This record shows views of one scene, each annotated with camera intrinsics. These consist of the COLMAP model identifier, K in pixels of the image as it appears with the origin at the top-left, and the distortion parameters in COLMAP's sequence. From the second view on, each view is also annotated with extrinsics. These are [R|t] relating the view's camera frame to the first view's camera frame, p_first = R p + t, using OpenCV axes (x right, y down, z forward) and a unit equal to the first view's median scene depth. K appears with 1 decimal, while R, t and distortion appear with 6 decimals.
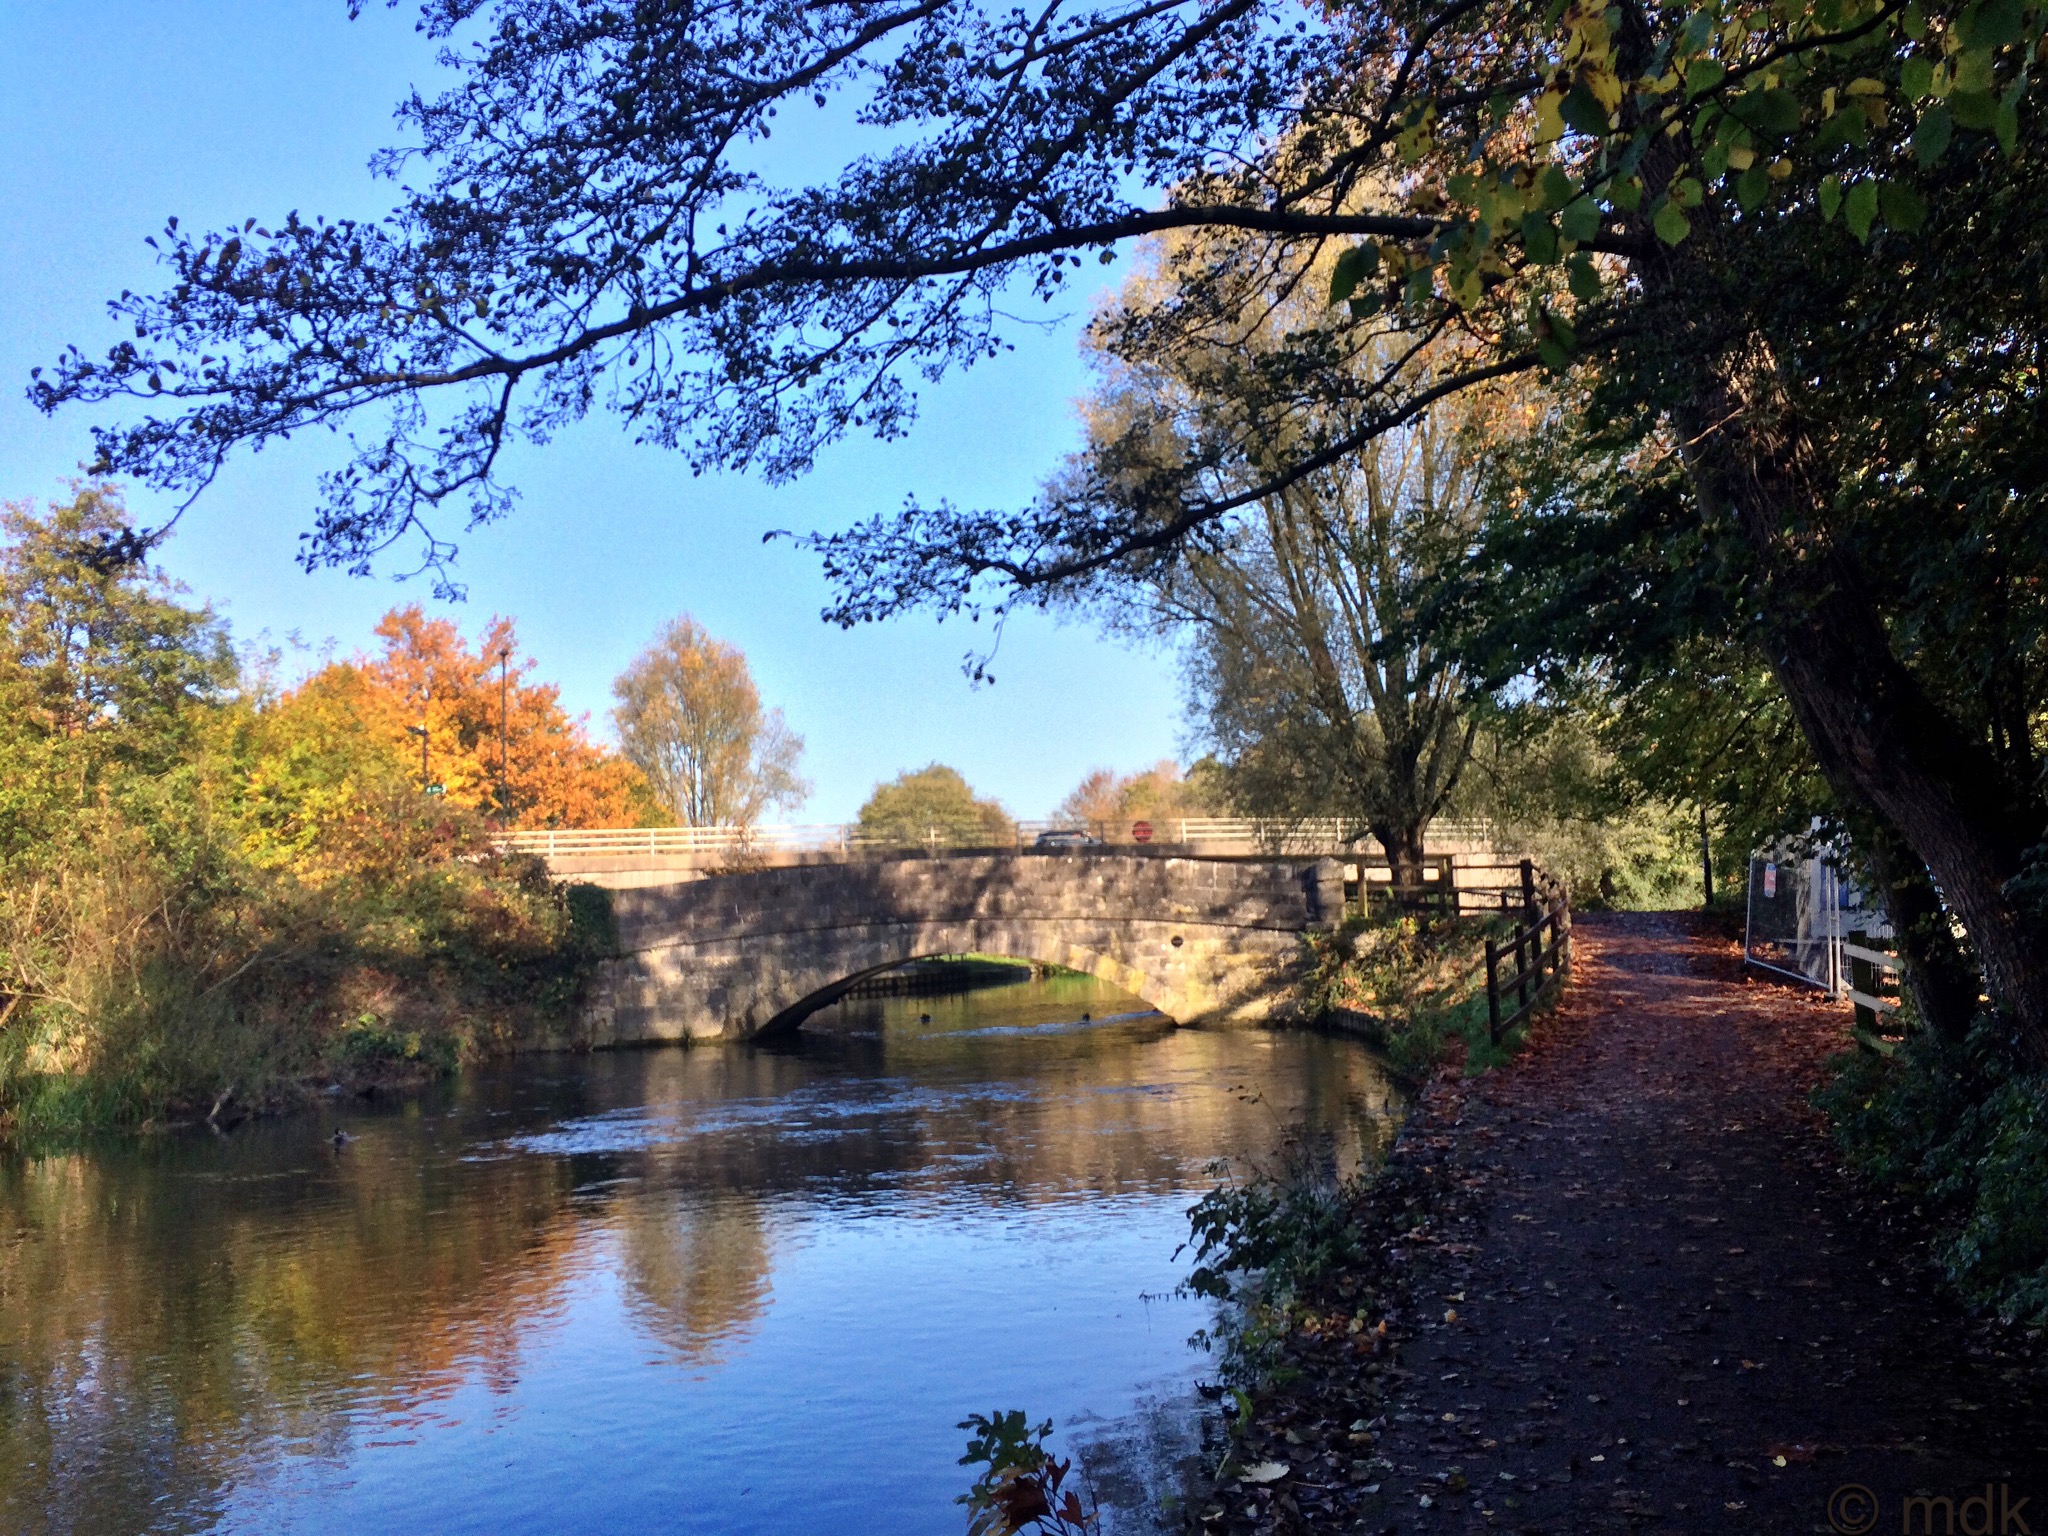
lens RADIAL K [[1783.8, 0, 1031.3], [0, 1783.8, 775.0], [0, 0, 1]] dist [0.071400, -0.098725]
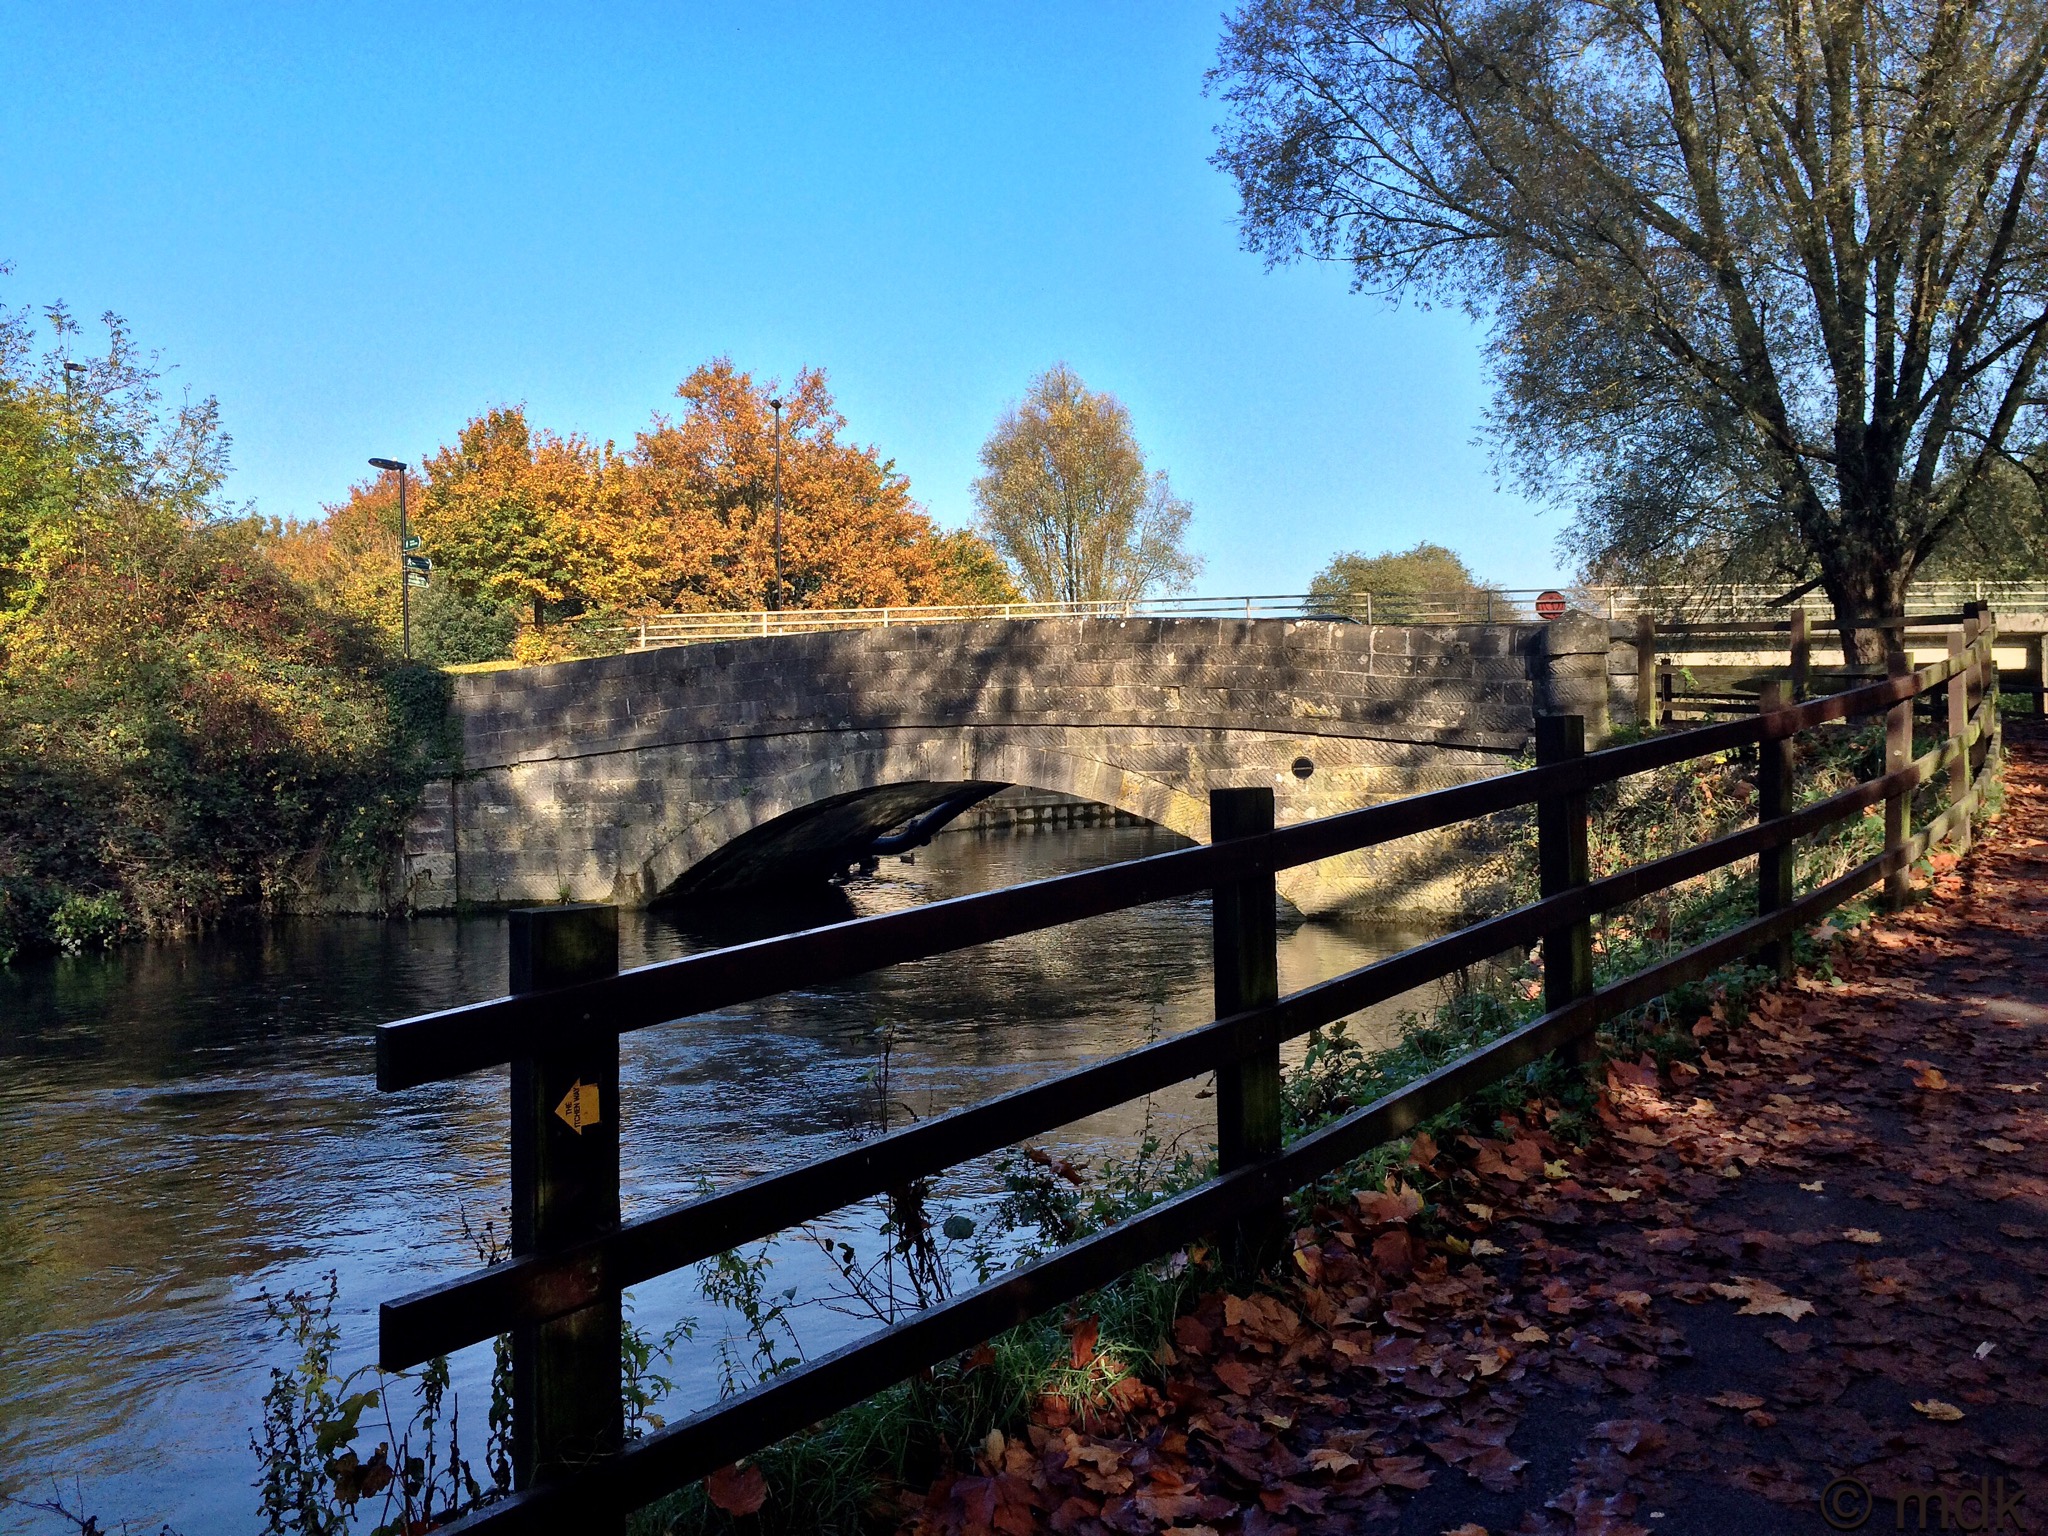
lens RADIAL K [[1783.8, 0, 1019.3], [0, 1783.8, 758.2], [0, 0, 1]] dist [0.071400, -0.098725]
pose [[0.946773, 0.014636, -0.321568, 0.174038], [0.018240, 0.994921, 0.098988, 0.033150], [0.321384, -0.099585, 0.941698, 0.441218]]
